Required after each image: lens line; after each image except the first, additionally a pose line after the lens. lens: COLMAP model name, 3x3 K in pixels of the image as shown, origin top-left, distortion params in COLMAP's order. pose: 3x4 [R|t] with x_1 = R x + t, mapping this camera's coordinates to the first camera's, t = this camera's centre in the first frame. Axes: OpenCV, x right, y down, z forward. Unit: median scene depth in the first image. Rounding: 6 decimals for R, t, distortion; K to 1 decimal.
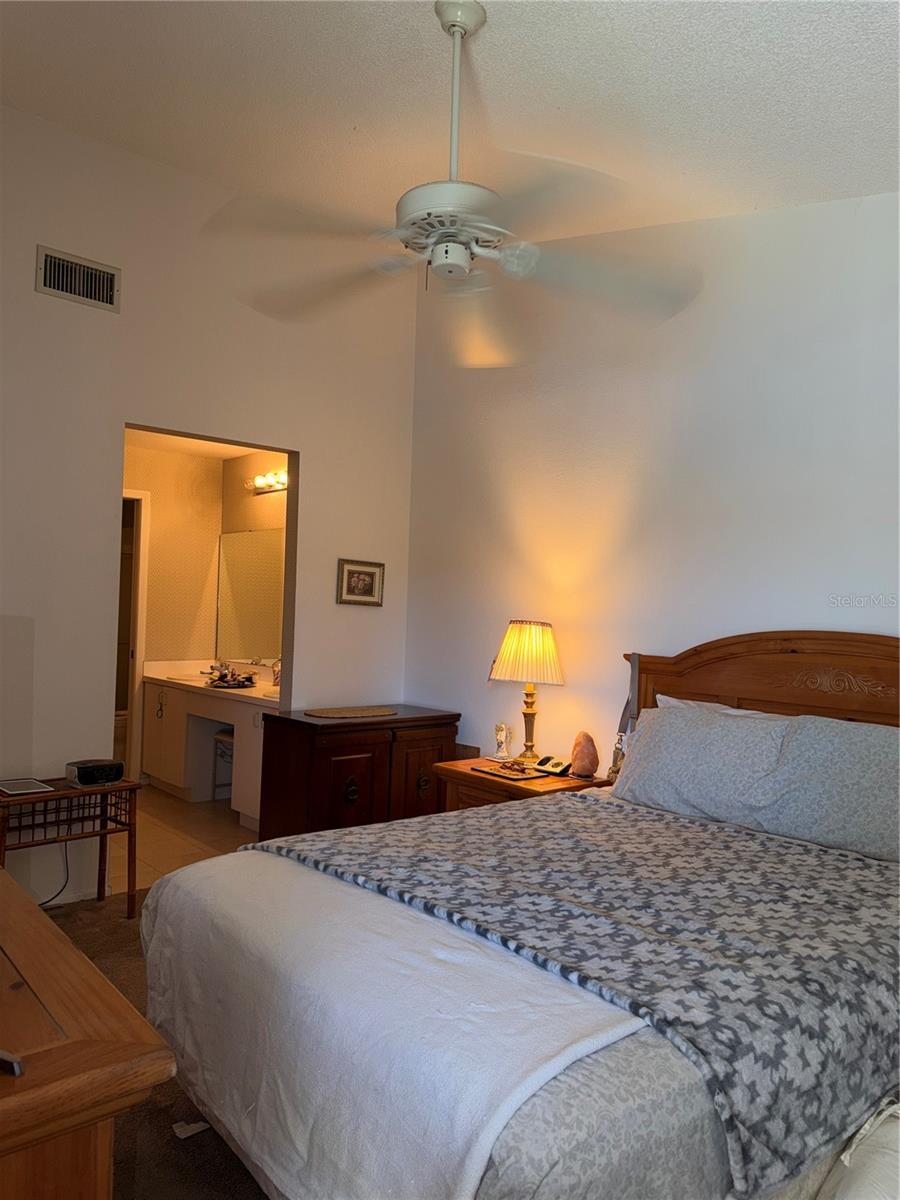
lens RADIAL K [[851.3, 0, 450.0], [0, 851.3, 600.0], [0, 0, 1]] dist [0.002522, 0.053871]
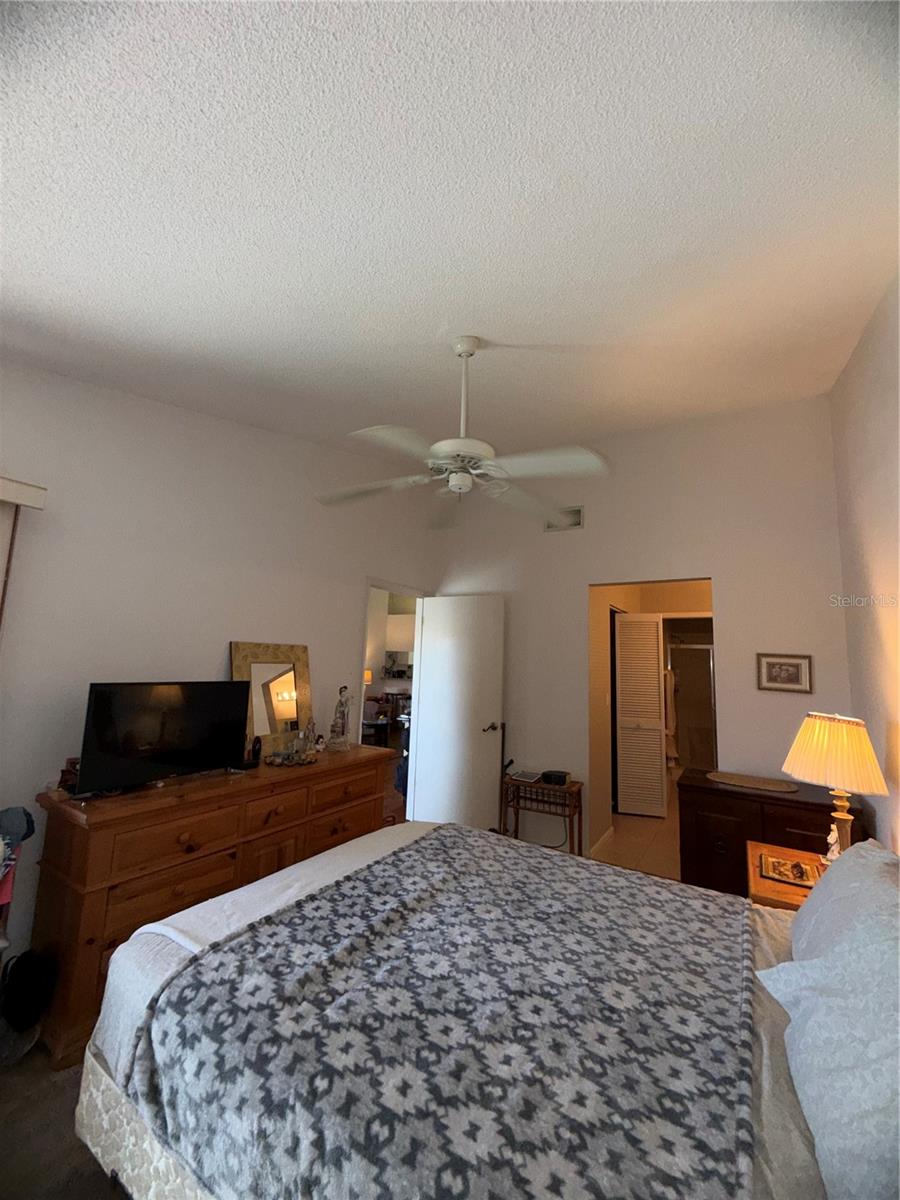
lens RADIAL K [[480.3, 0, 450.0], [0, 480.3, 600.0], [0, 0, 1]] dist [0.001531, -0.000140]
pose [[0.289573, -0.152463, -0.944935, 0.416548], [-0.012254, 0.986561, -0.162934, -0.005368], [0.957078, 0.058760, 0.283813, 0.366351]]
